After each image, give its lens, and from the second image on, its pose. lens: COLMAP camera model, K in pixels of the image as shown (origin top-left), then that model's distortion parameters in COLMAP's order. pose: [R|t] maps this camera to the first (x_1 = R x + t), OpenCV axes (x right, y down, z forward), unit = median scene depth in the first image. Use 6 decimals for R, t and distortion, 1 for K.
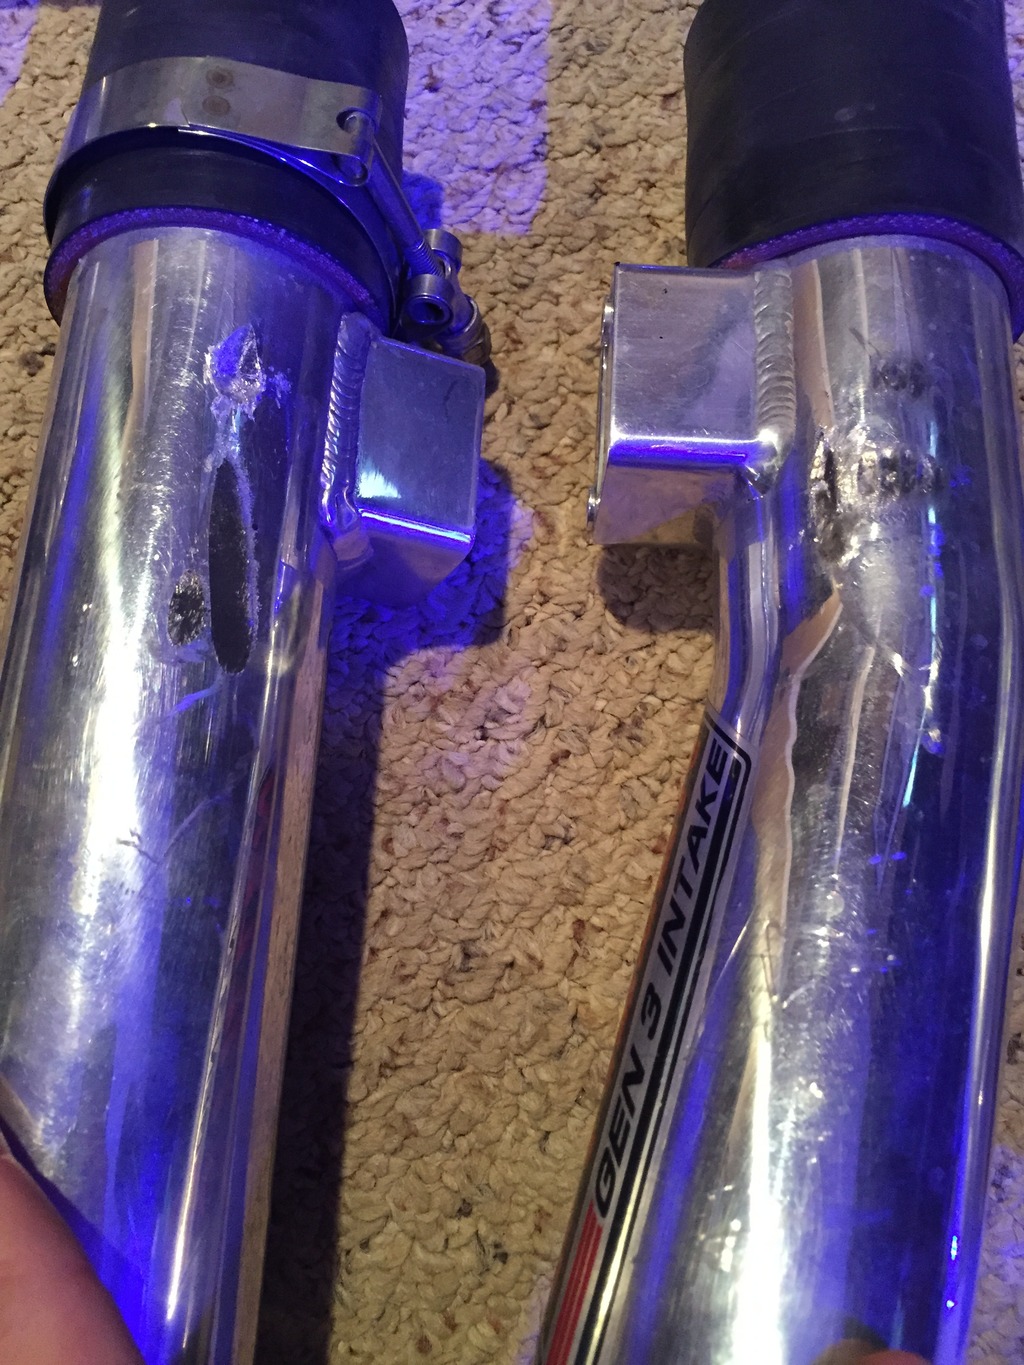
lens RADIAL K [[1140.7, 0, 512.0], [0, 1140.7, 682.5], [0, 0, 1]] dist [0.076497, -0.107011]
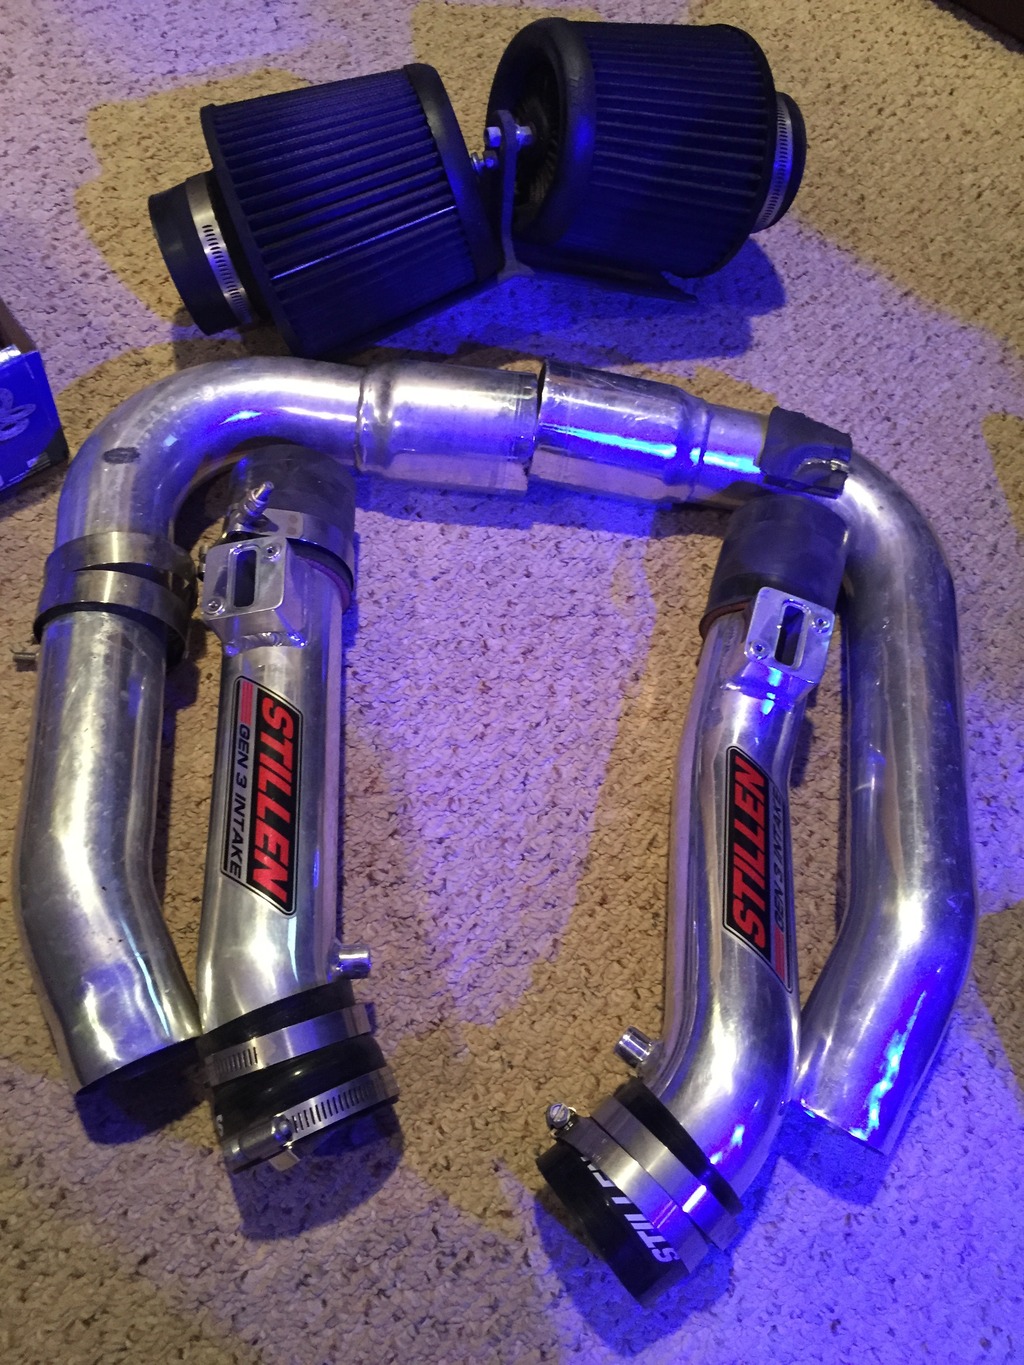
lens RADIAL K [[1140.7, 0, 512.0], [0, 1140.7, 682.5], [0, 0, 1]] dist [0.076497, -0.107011]
pose [[0.986380, 0.152361, 0.061978, -0.250410], [-0.135473, 0.966224, -0.219223, 0.217741], [-0.093286, 0.207840, 0.973704, -1.370523]]
